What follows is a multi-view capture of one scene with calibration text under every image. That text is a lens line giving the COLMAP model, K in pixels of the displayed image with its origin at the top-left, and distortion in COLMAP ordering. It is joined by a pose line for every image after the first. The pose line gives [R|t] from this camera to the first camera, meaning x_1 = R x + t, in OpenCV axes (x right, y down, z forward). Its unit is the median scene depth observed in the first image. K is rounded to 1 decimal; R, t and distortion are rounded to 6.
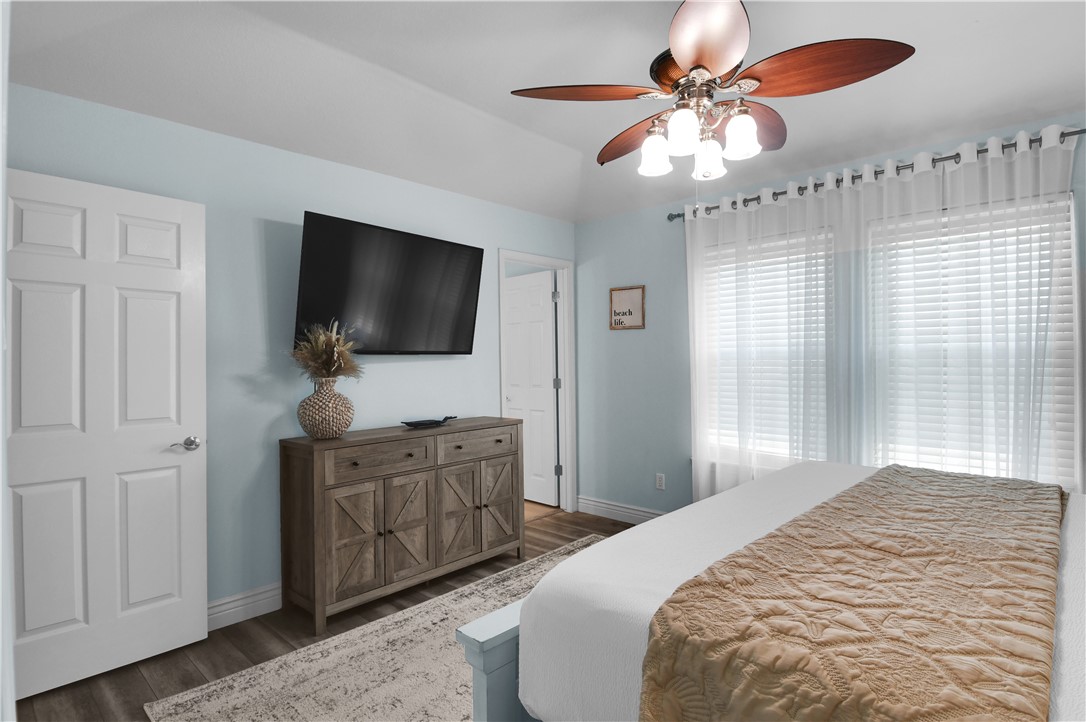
lens RADIAL K [[558.6, 0, 546.6], [0, 558.6, 358.3], [0, 0, 1]] dist [0.046856, -0.053155]
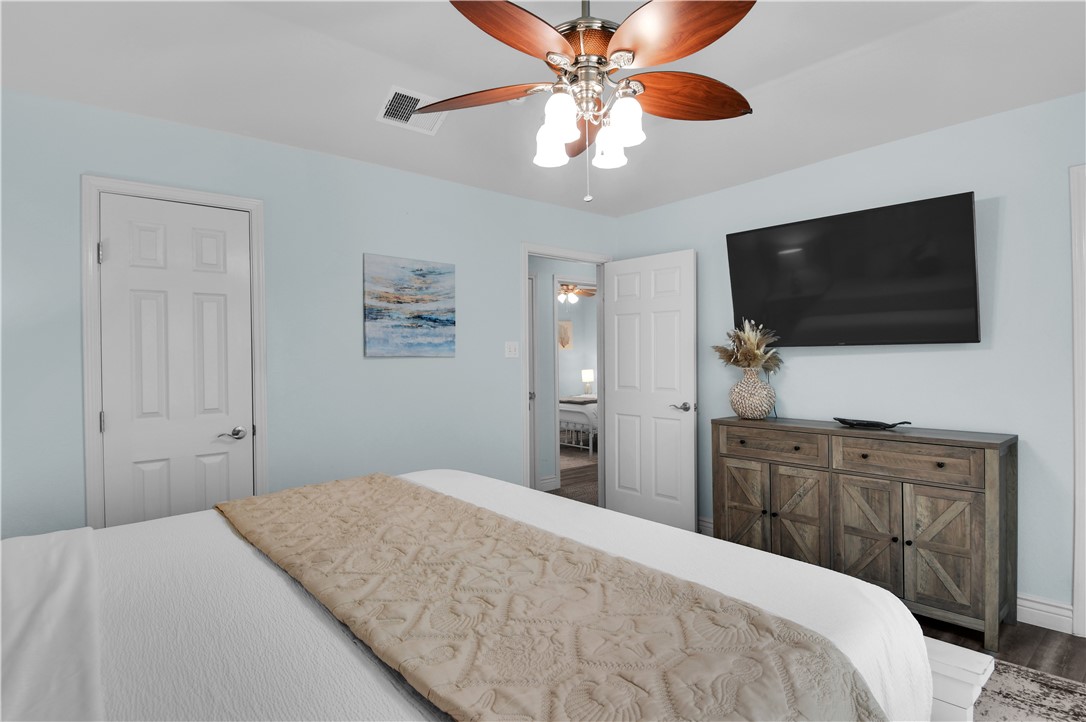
lens RADIAL K [[558.6, 0, 546.6], [0, 558.6, 358.3], [0, 0, 1]] dist [0.046856, -0.053155]
pose [[-0.123894, 0.009493, -0.992250, 0.763156], [0.013971, 0.999872, 0.007821, -0.001493], [0.992197, -0.012894, -0.124011, 0.650586]]
